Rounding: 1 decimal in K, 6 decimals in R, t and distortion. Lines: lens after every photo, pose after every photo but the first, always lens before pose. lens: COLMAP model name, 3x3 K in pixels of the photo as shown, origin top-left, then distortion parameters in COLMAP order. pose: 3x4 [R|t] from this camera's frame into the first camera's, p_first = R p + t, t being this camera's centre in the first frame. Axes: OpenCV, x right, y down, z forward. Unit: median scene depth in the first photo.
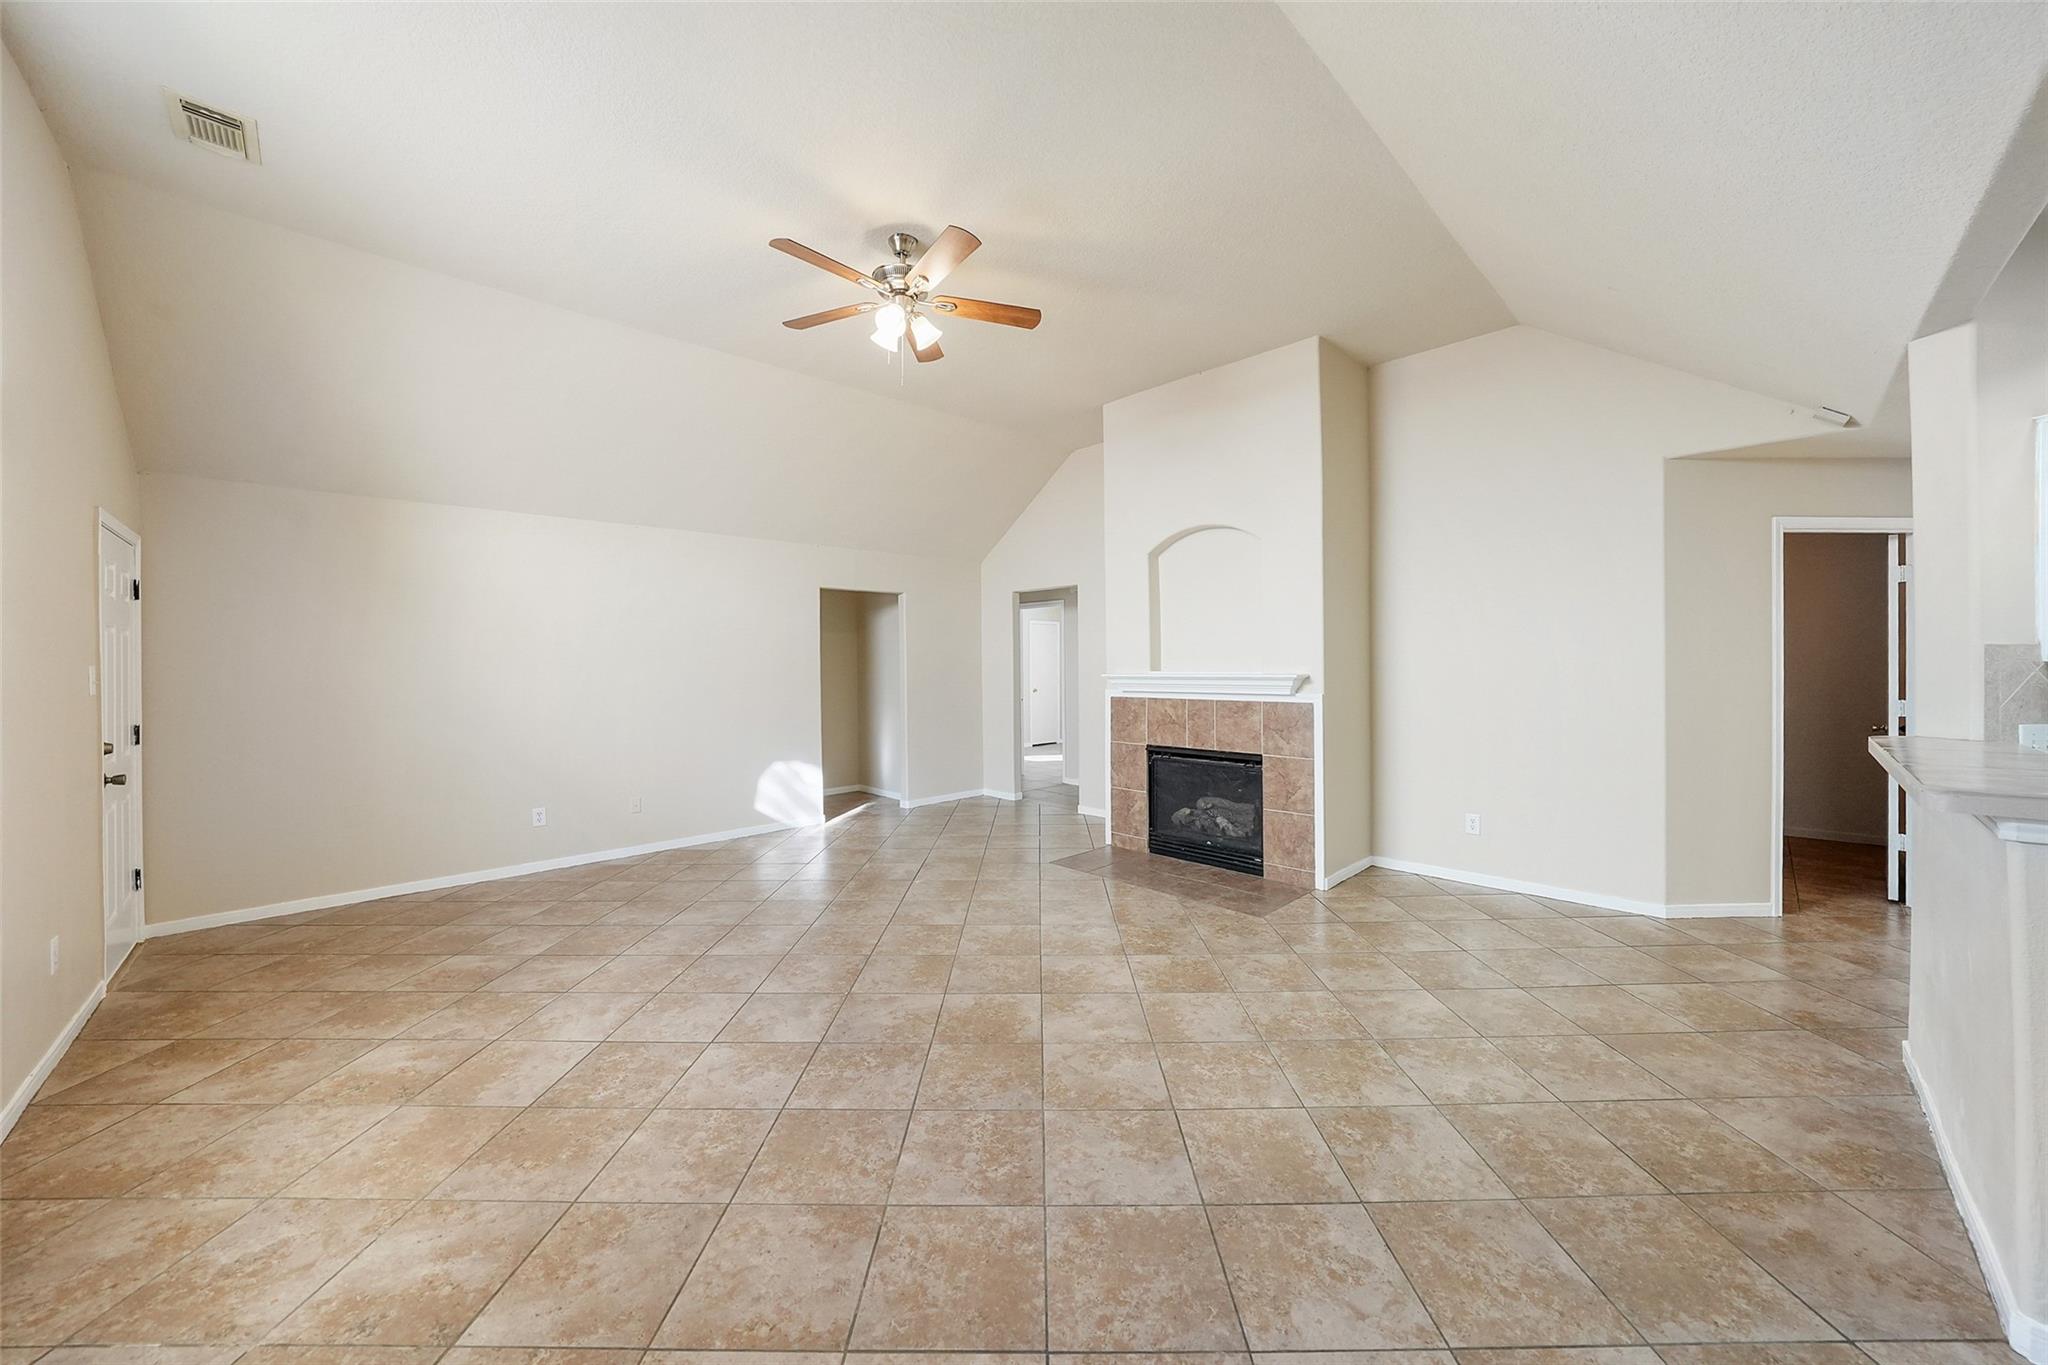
lens RADIAL K [[710.0, 0, 1021.7], [0, 710.0, 665.6], [0, 0, 1]] dist [-0.003776, 0.000956]
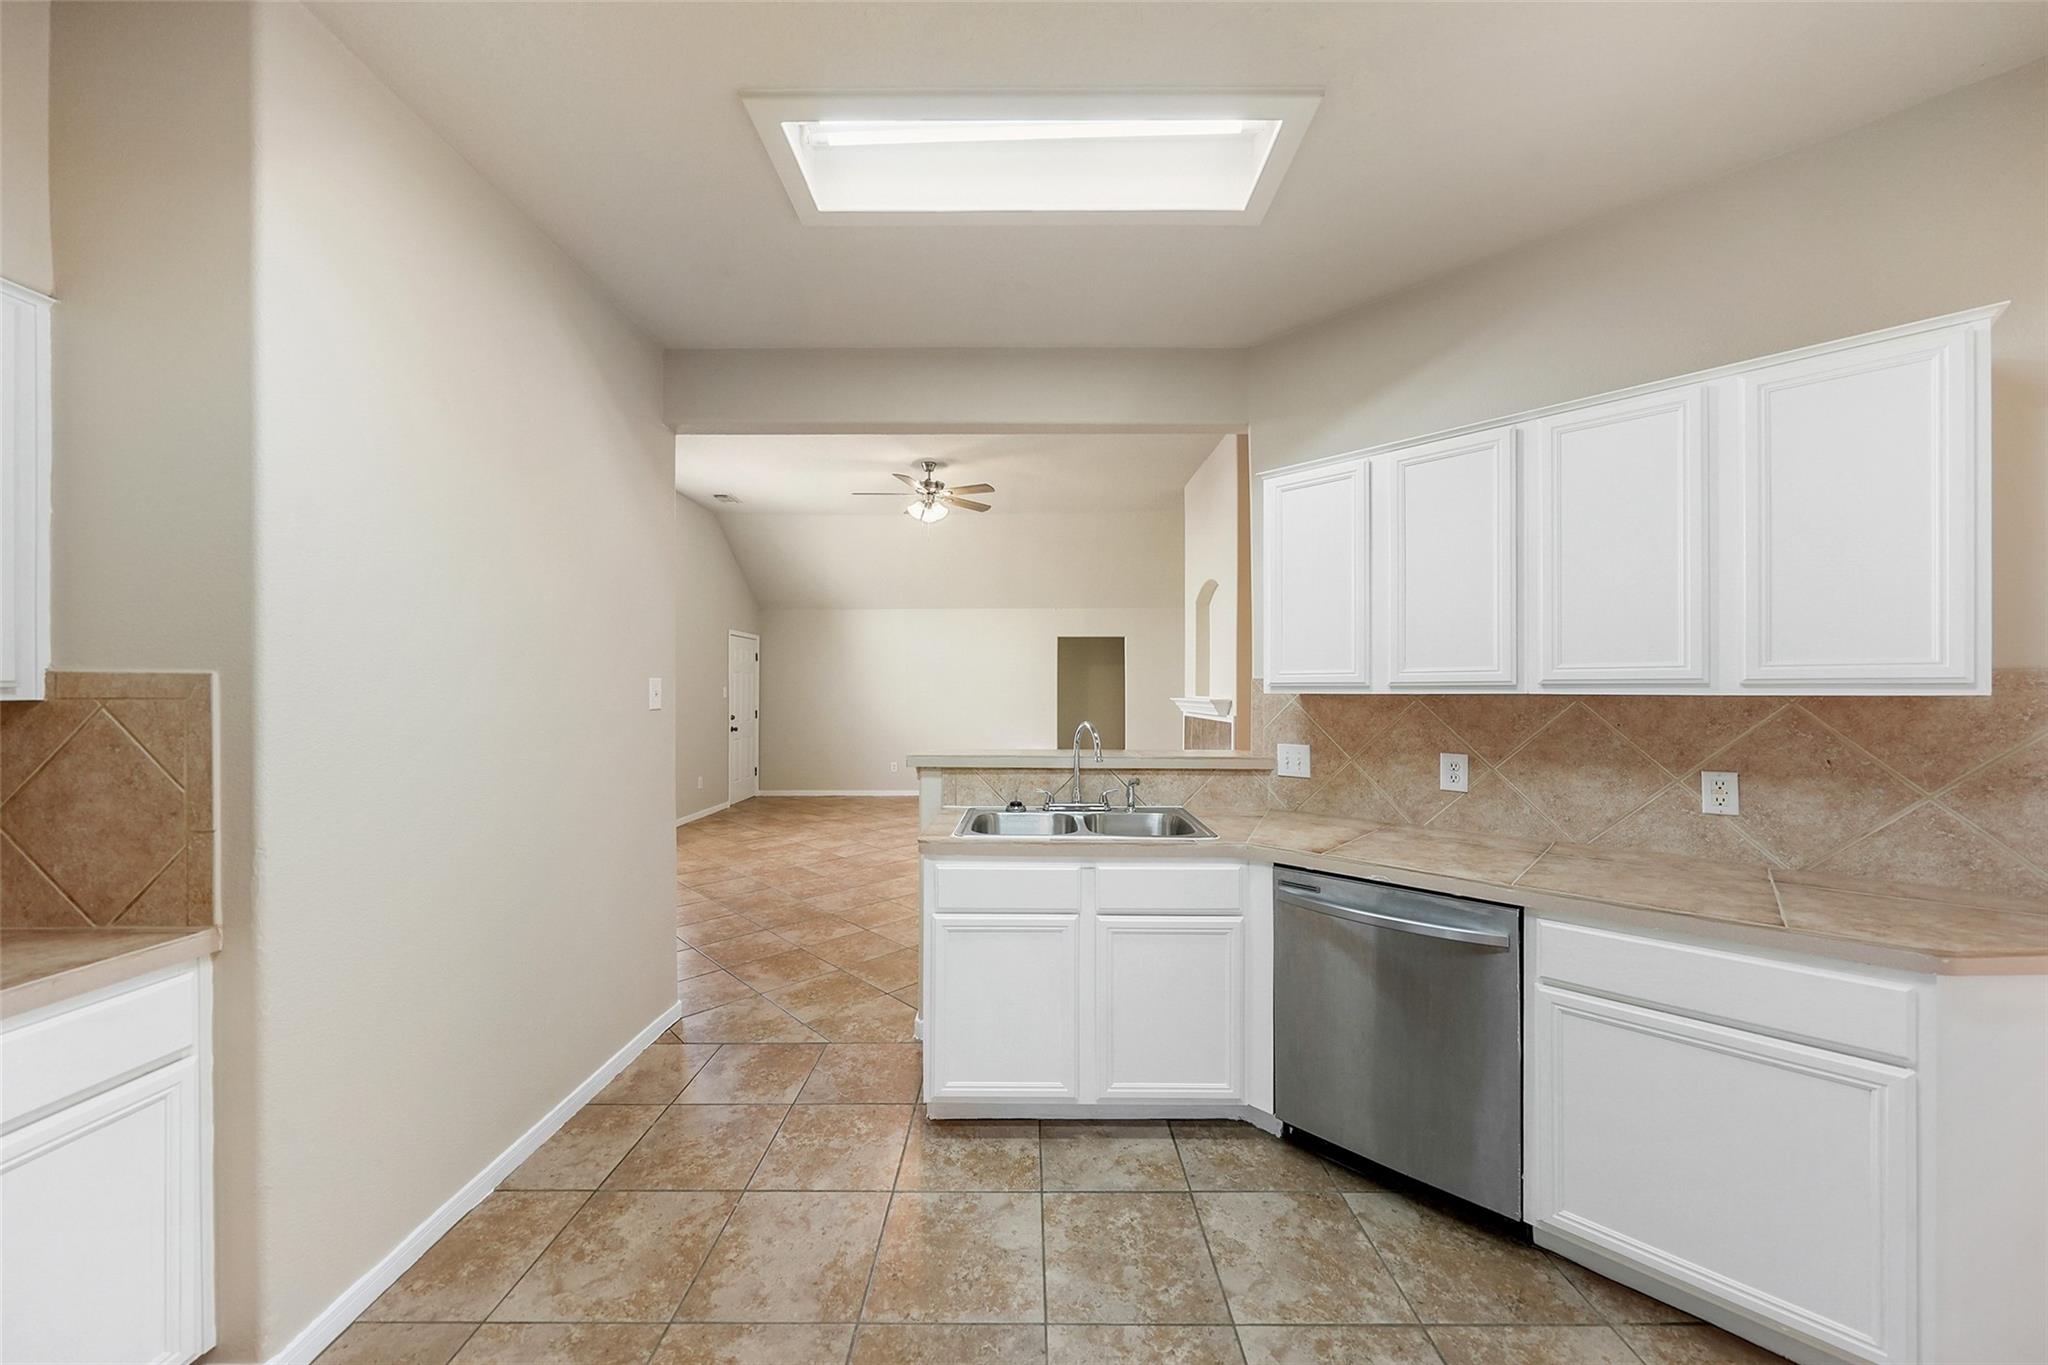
lens RADIAL K [[710.0, 0, 1023.6], [0, 710.0, 686.4], [0, 0, 1]] dist [-0.003776, 0.000956]
pose [[0.709822, 0.007574, -0.704340, 1.154709], [-0.011011, 0.999939, -0.000345, -0.006430], [0.704295, 0.008000, 0.709863, -0.109826]]
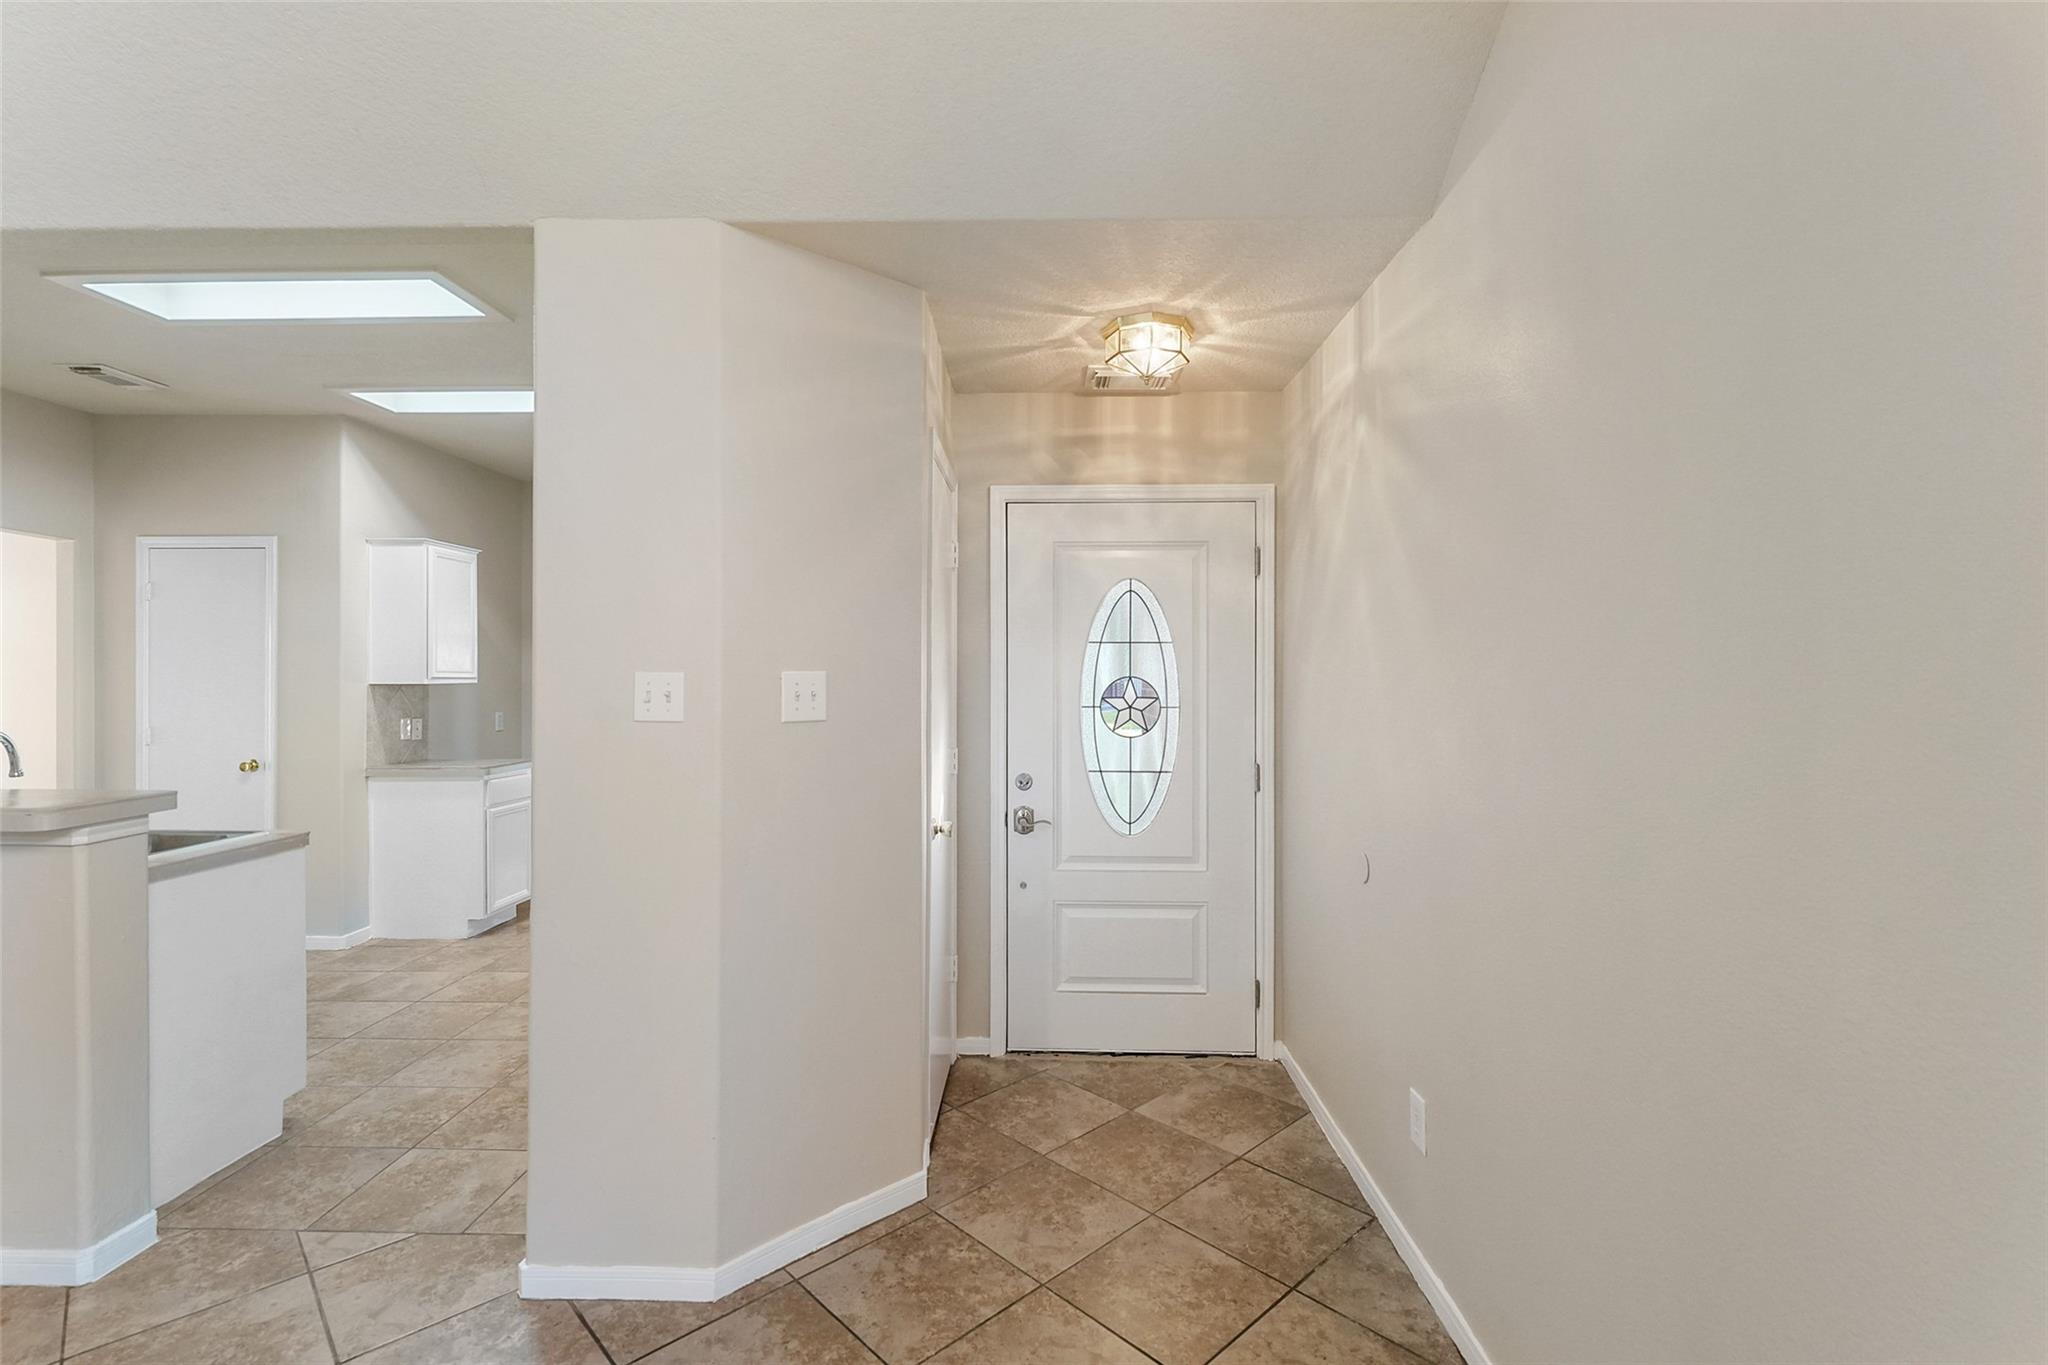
lens RADIAL K [[944.3, 0, 1035.0], [0, 944.3, 674.1], [0, 0, 1]] dist [-0.004667, 0.001660]
pose [[-0.702256, 0.010960, 0.711840, -0.295800], [0.007447, 0.999940, -0.008049, -0.001976], [-0.711886, -0.000351, -0.702295, 0.362489]]
